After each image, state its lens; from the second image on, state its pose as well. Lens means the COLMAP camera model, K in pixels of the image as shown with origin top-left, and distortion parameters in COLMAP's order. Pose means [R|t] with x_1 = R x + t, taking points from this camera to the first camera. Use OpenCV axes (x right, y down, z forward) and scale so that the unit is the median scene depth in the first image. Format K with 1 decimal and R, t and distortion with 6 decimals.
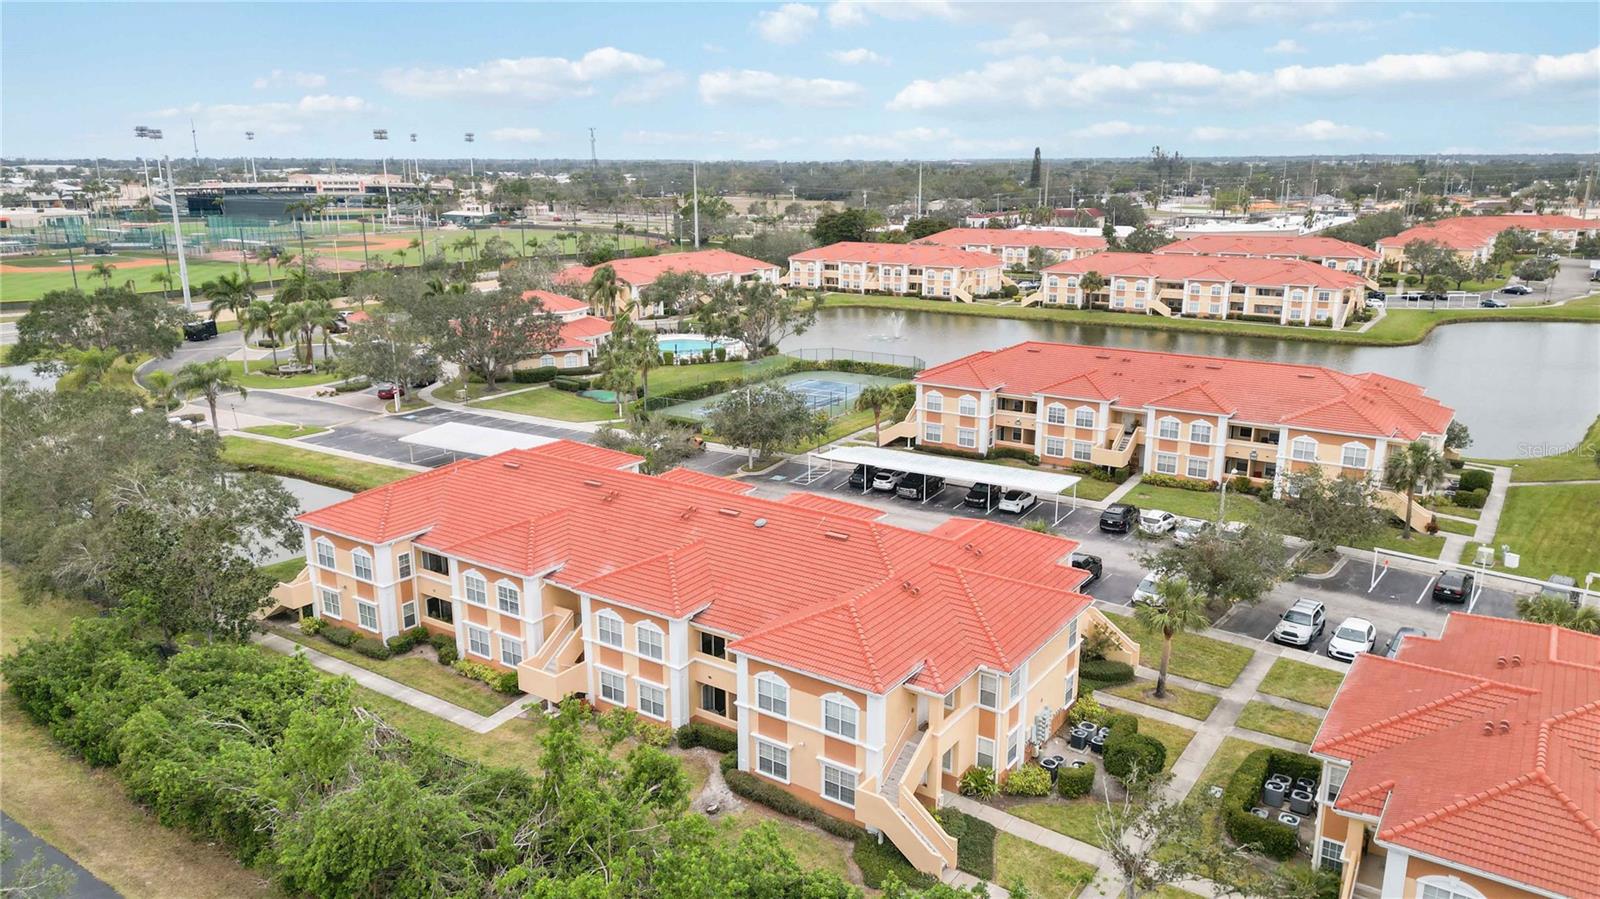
lens RADIAL K [[1114.0, 0, 800.0], [0, 1114.0, 449.5], [0, 0, 1]] dist [0.116168, -0.152704]
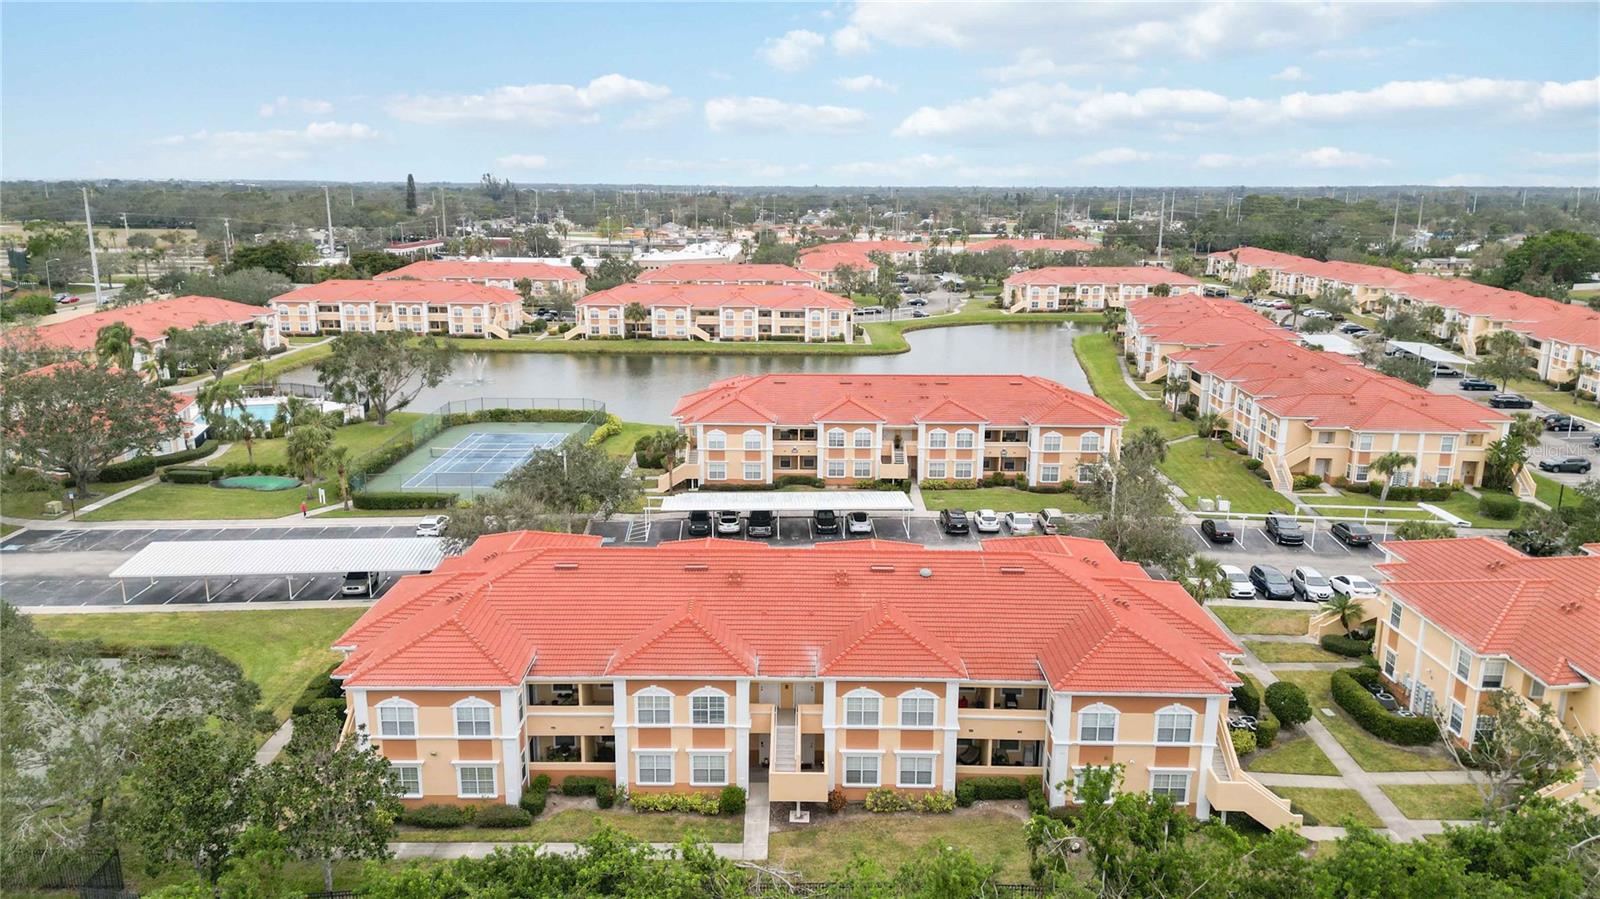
lens RADIAL K [[1114.0, 0, 800.0], [0, 1114.0, 449.5], [0, 0, 1]] dist [0.116168, -0.152704]
pose [[0.826951, -0.121834, 0.548915, -0.256289], [0.133149, 0.990907, 0.019344, -0.030309], [-0.546281, 0.057091, 0.835654, 0.079008]]
